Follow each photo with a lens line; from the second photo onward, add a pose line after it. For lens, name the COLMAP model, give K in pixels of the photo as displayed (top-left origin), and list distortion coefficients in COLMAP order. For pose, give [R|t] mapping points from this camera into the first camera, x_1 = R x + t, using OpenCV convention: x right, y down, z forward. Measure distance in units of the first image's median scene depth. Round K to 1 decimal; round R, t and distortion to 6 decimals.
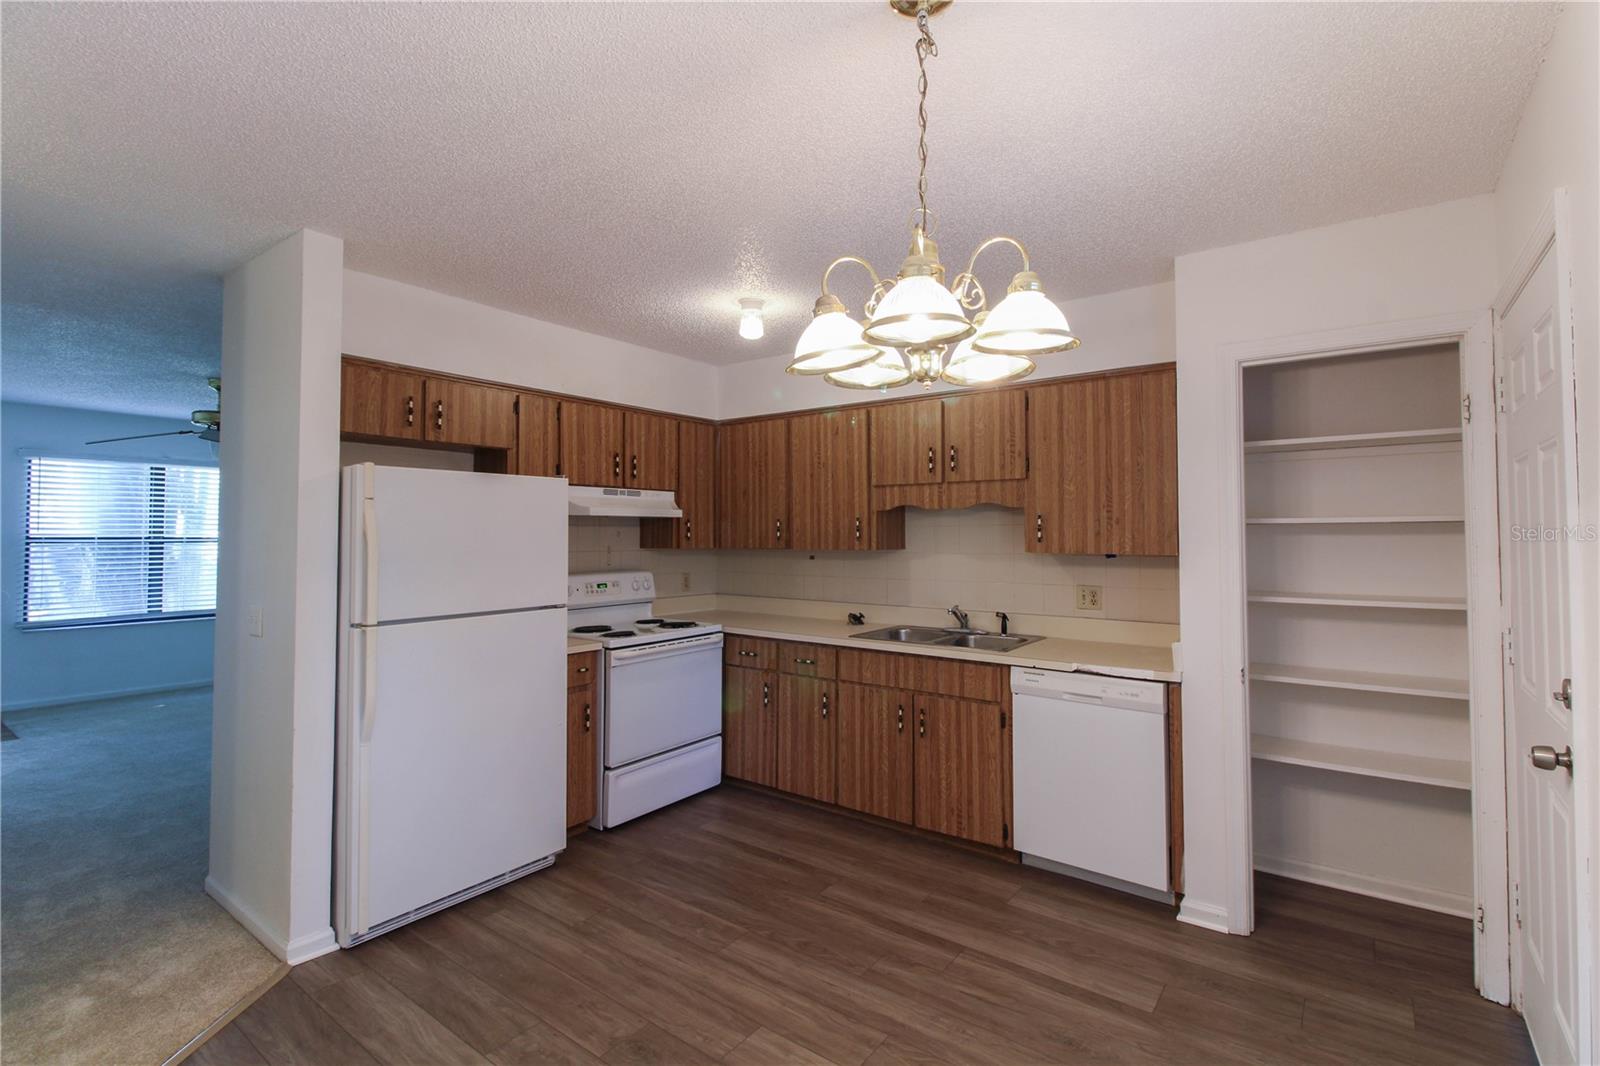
lens RADIAL K [[736.8, 0, 815.9], [0, 736.8, 513.3], [0, 0, 1]] dist [0.000507, 0.000143]
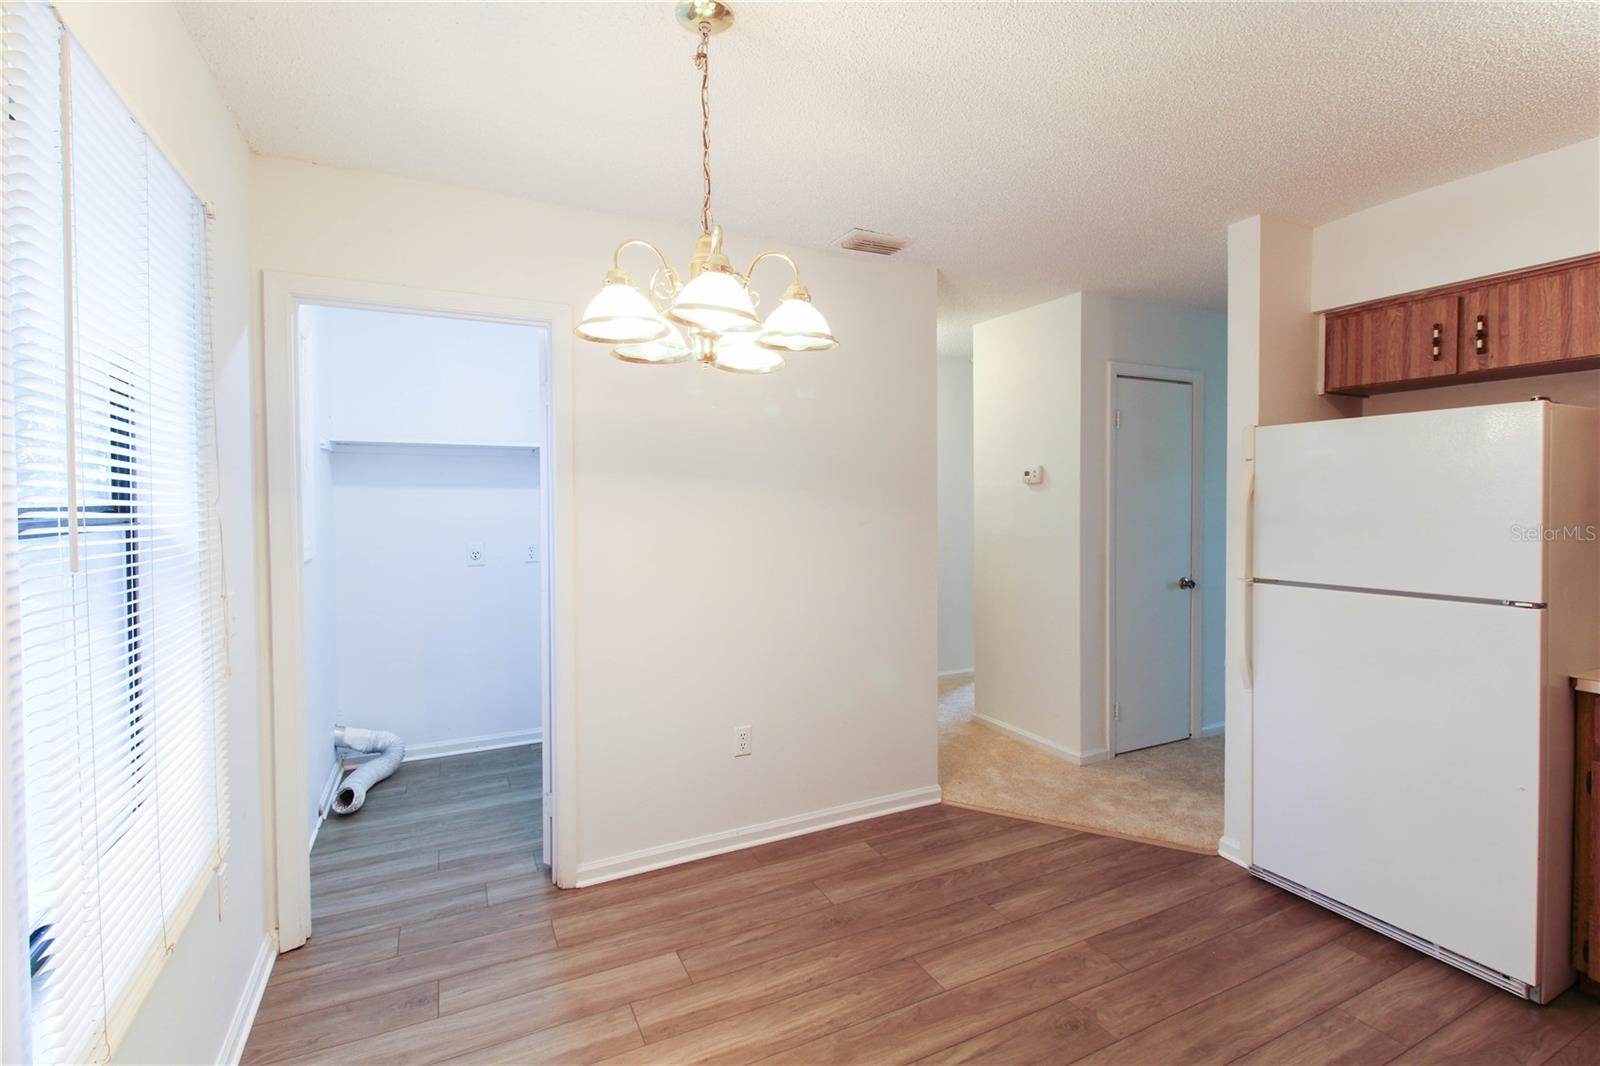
lens RADIAL K [[736.8, 0, 815.9], [0, 736.8, 513.3], [0, 0, 1]] dist [0.000507, 0.000143]
pose [[-0.444732, 0.021856, -0.895397, 0.590898], [0.029857, 0.999508, 0.009568, 0.027455], [0.895166, -0.022479, -0.445166, 0.886598]]
